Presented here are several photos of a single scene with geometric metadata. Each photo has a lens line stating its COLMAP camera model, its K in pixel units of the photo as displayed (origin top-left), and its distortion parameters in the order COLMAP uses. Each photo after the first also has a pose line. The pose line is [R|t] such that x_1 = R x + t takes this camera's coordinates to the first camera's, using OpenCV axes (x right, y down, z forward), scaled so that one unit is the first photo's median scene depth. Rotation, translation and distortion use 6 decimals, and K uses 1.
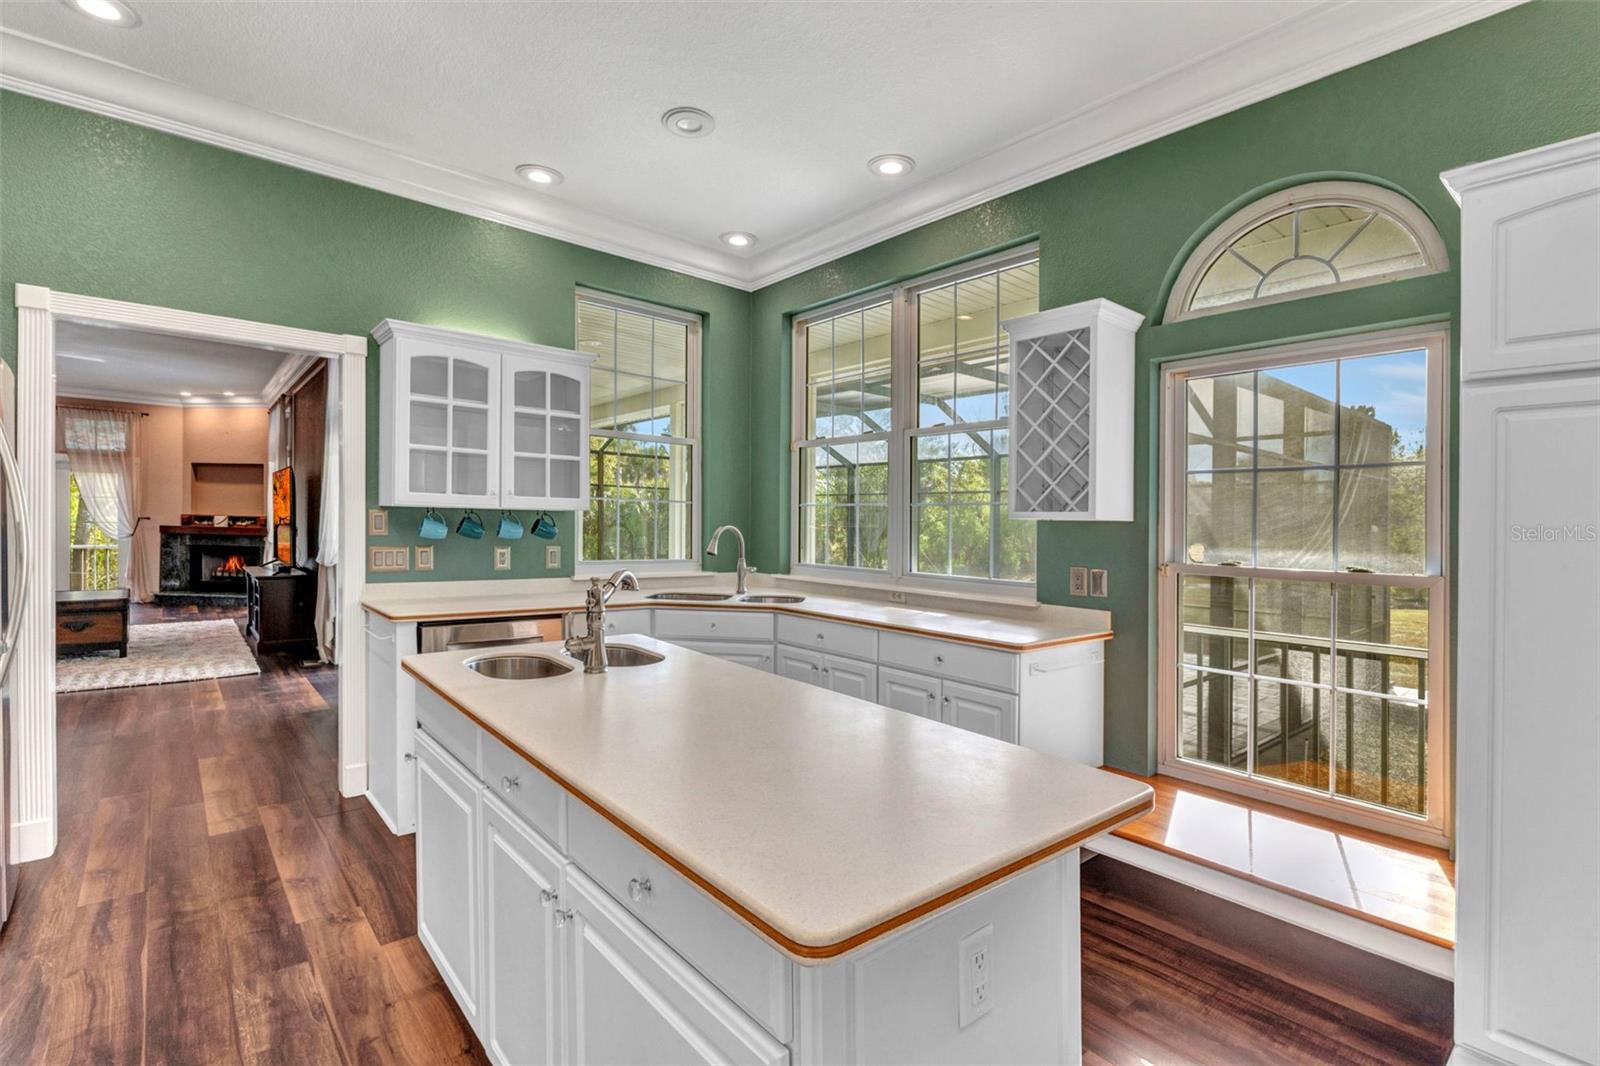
lens RADIAL K [[750.6, 0, 803.8], [0, 750.6, 527.9], [0, 0, 1]] dist [0.002273, 0.000212]
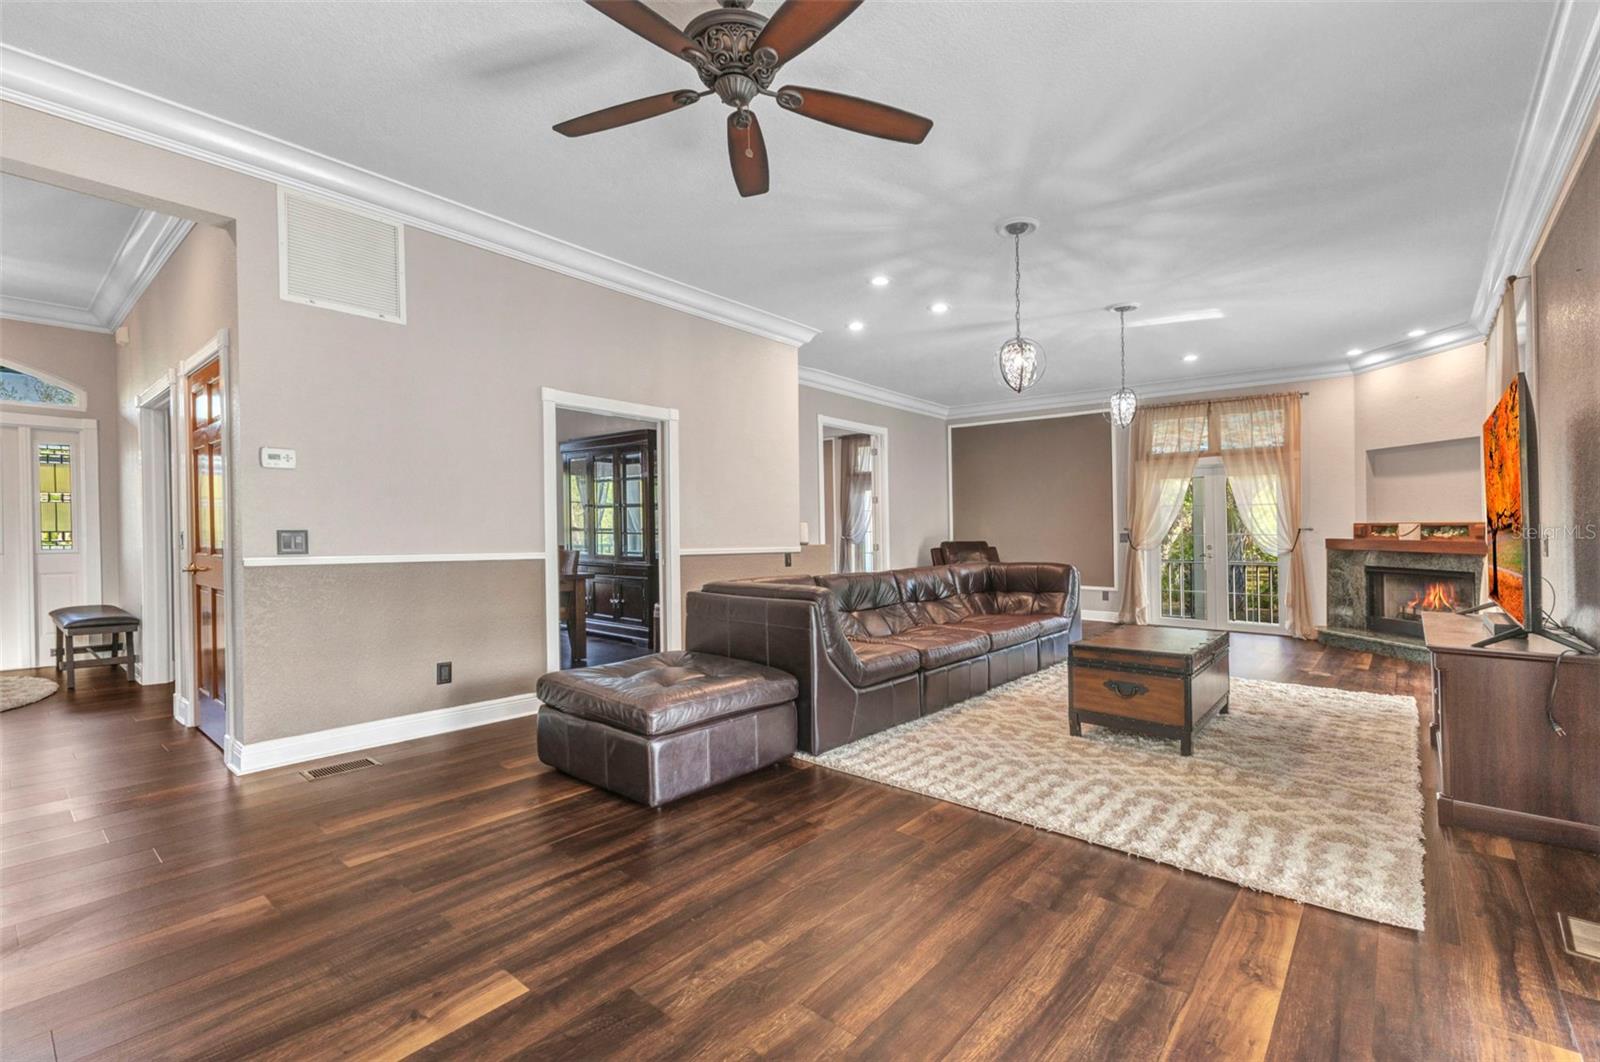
lens RADIAL K [[703.5, 0, 791.7], [0, 703.5, 527.9], [0, 0, 1]] dist [0.012834, -0.000365]
pose [[0.157419, -0.023632, -0.987249, -0.248740], [-0.005325, 0.999679, -0.024779, 0.006453], [0.987518, 0.009157, 0.157242, 0.372489]]
